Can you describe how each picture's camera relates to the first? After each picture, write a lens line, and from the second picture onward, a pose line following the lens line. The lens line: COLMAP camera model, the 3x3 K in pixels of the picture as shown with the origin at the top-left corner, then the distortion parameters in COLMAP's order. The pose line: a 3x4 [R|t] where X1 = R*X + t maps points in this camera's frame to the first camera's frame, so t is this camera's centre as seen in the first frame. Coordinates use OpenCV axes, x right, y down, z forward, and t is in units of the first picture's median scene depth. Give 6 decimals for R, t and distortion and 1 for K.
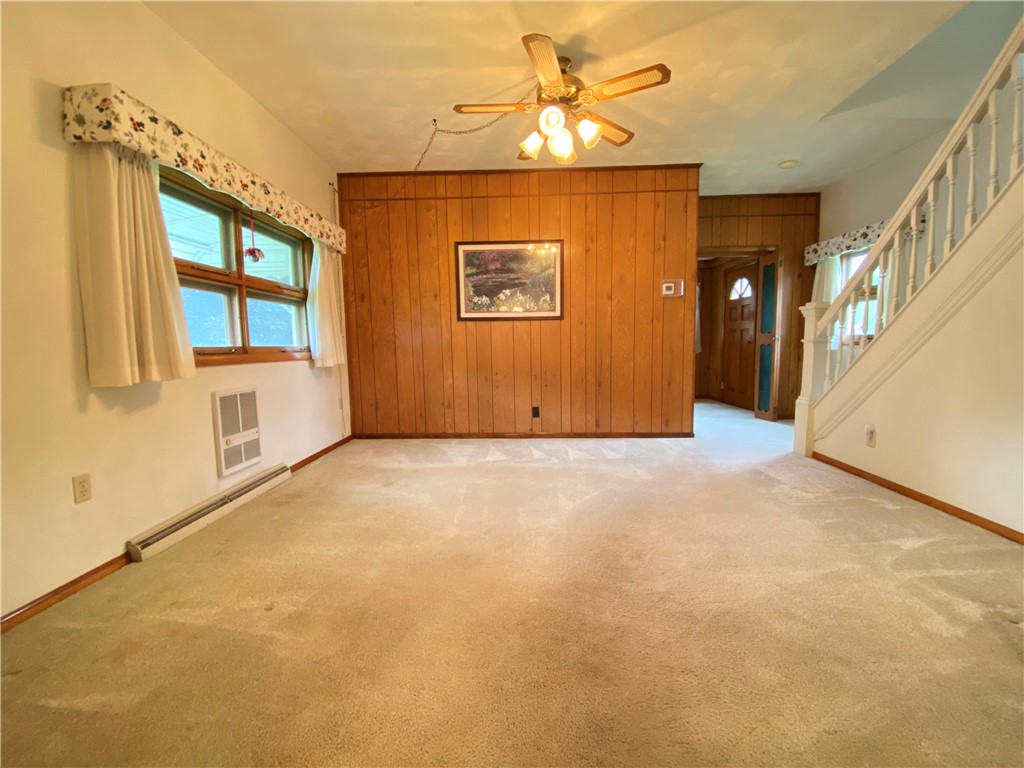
lens RADIAL K [[409.6, 0, 513.3], [0, 409.6, 391.8], [0, 0, 1]] dist [0.010831, -0.015473]
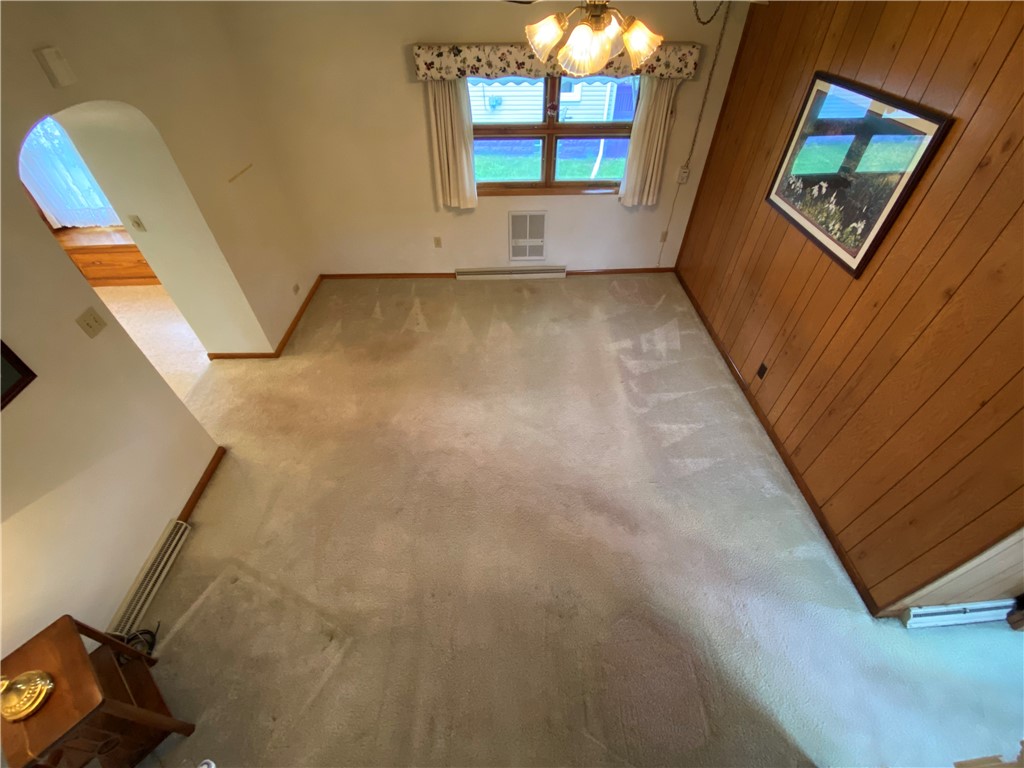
lens RADIAL K [[409.6, 0, 517.5], [0, 409.6, 386.4], [0, 0, 1]] dist [0.010831, -0.015473]
pose [[0.072575, 0.715185, -0.695157, 0.593070], [-0.112841, 0.698408, 0.706749, -0.427782], [0.990959, 0.027150, 0.131389, 0.511245]]
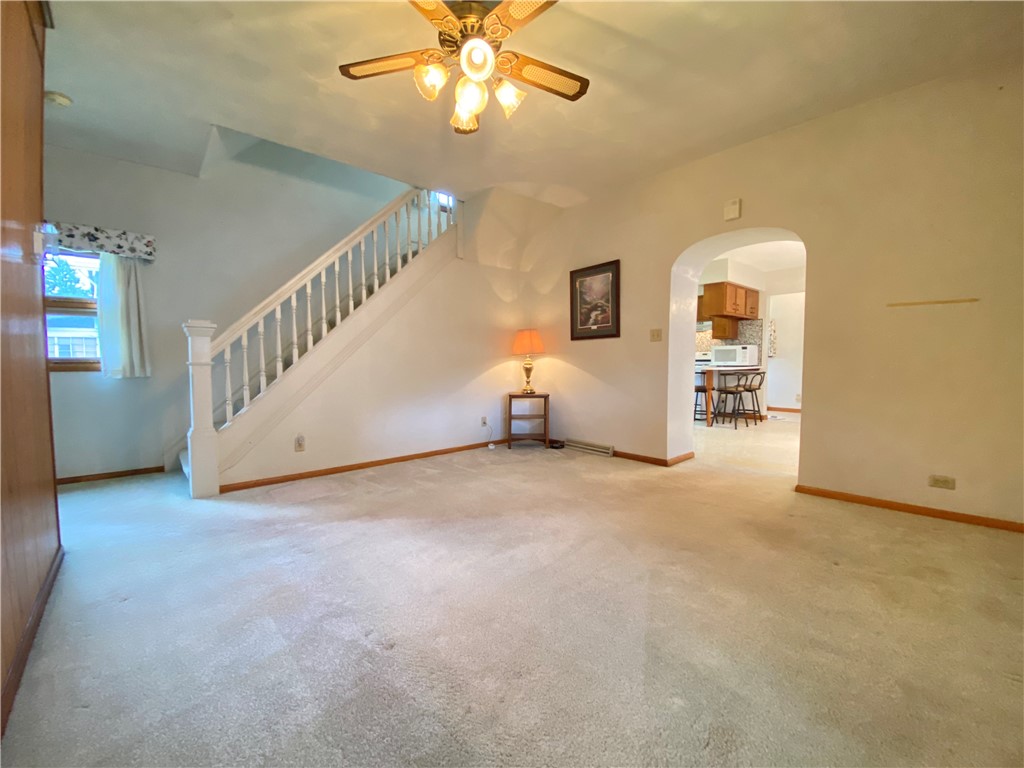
lens RADIAL K [[409.6, 0, 511.5], [0, 409.6, 381.1], [0, 0, 1]] dist [0.010831, -0.015473]
pose [[-0.695635, -0.016810, 0.718199, -0.310306], [0.097193, 0.988332, 0.117273, -0.109589], [-0.711790, 0.151383, -0.685885, 0.990095]]
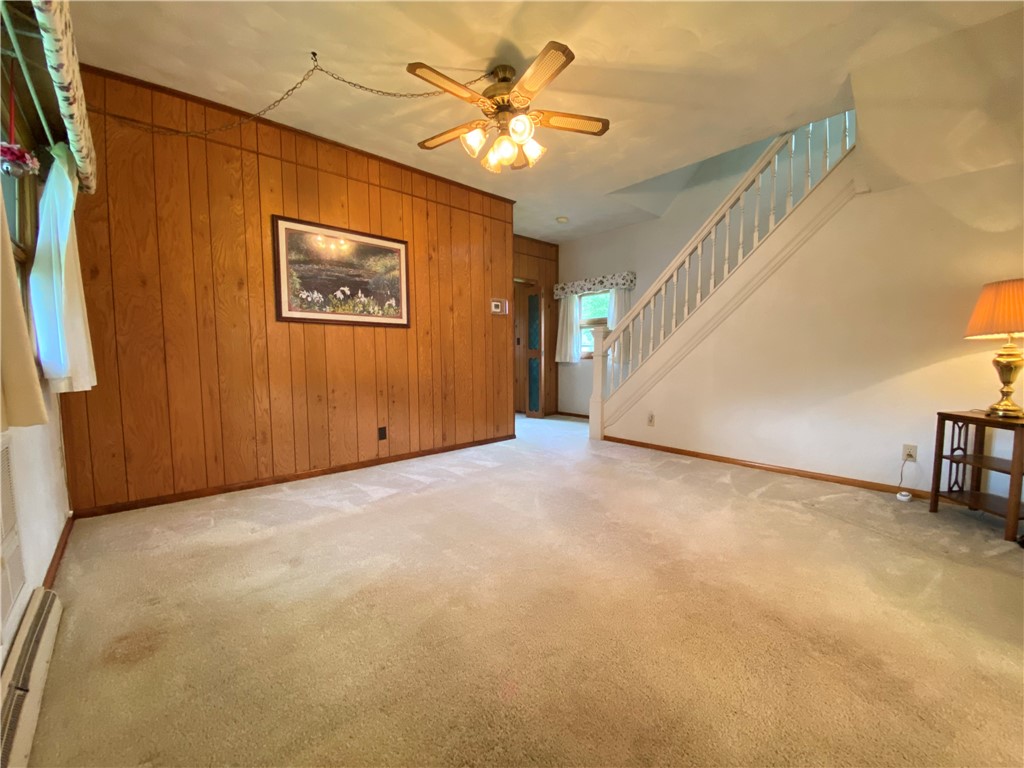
lens RADIAL K [[409.6, 0, 516.3], [0, 409.6, 386.9], [0, 0, 1]] dist [0.010831, -0.015473]
pose [[0.719167, -0.039606, 0.693708, -0.362110], [0.074589, 0.997006, -0.020404, -0.009437], [-0.690823, 0.066417, 0.719967, 0.193041]]
